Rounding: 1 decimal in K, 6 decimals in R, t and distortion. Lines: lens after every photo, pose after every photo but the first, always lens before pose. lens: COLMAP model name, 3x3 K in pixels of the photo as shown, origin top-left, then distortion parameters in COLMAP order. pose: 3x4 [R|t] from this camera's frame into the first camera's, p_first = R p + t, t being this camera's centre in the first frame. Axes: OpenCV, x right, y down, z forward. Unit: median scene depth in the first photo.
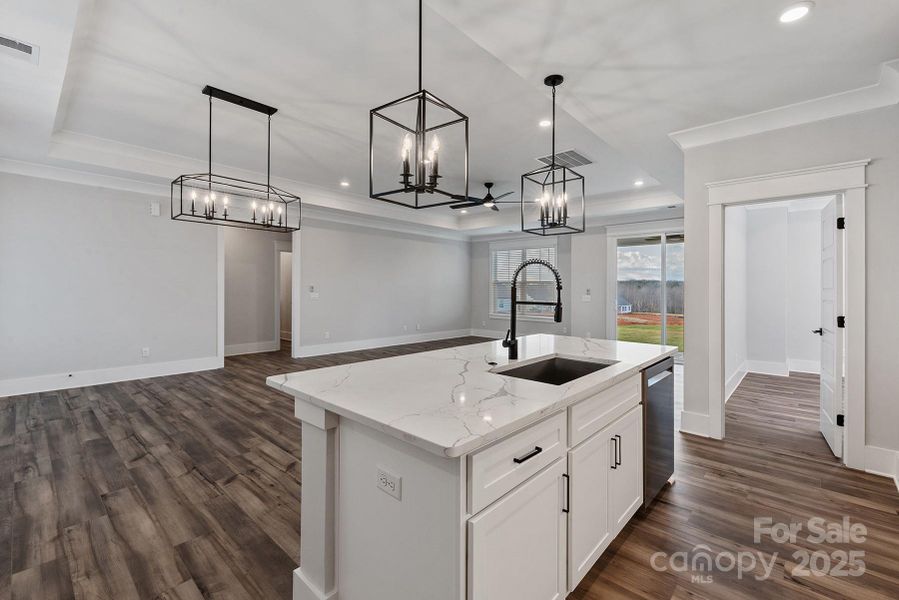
lens RADIAL K [[388.9, 0, 449.5], [0, 388.9, 291.6], [0, 0, 1]] dist [0.000979, -0.000226]
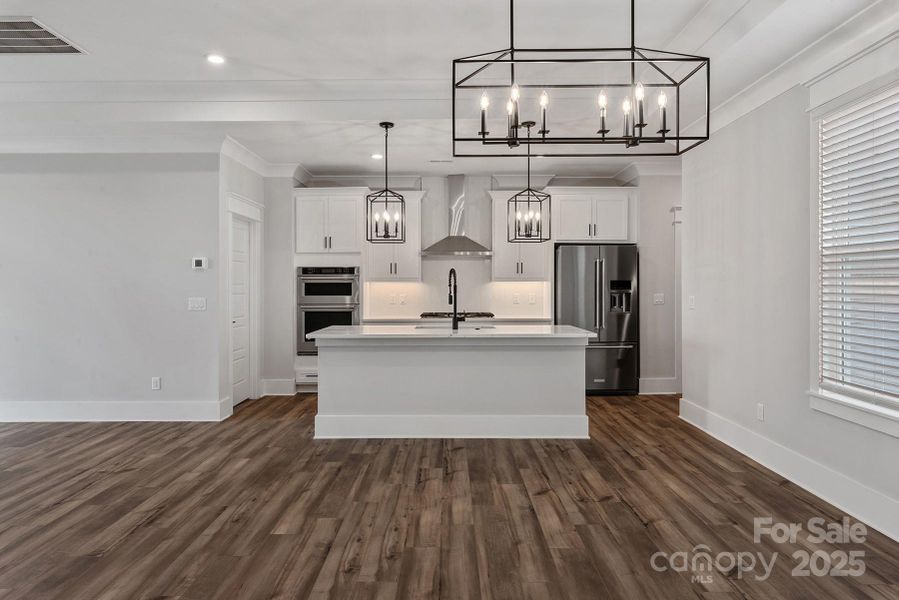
lens RADIAL K [[564.6, 0, 450.4], [0, 564.6, 284.7], [0, 0, 1]] dist [0.001847, -0.001138]
pose [[-0.670789, -0.002149, 0.741645, -1.399725], [0.004180, 0.999969, 0.006678, -0.024481], [-0.741637, 0.007580, -0.670759, 2.321970]]
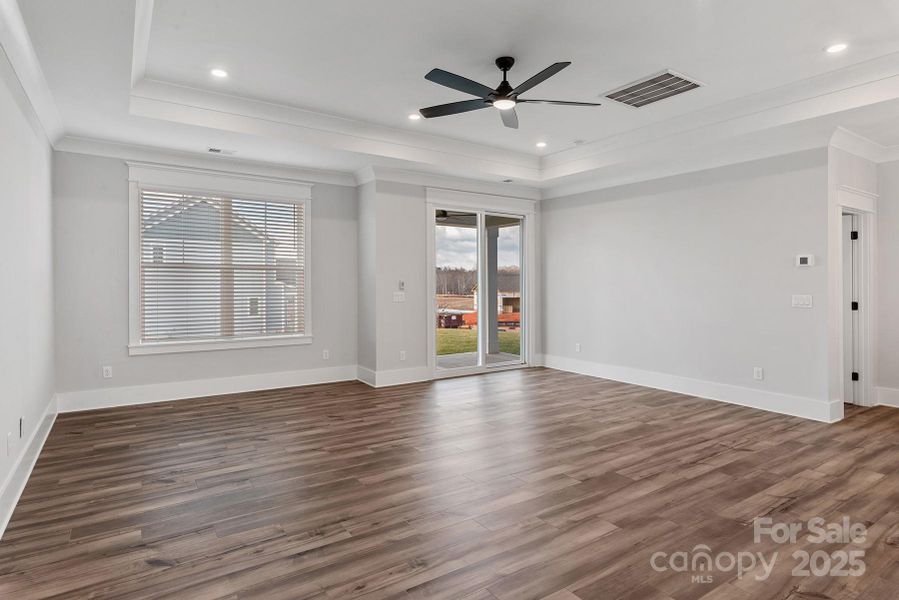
lens RADIAL K [[493.8, 0, 450.6], [0, 493.8, 281.9], [0, 0, 1]] dist [0.000814, -0.000463]
pose [[0.237413, -0.002704, 0.971405, -1.313124], [0.004709, 0.999988, 0.001633, -0.023722], [-0.971397, 0.004187, 0.237423, 2.464287]]
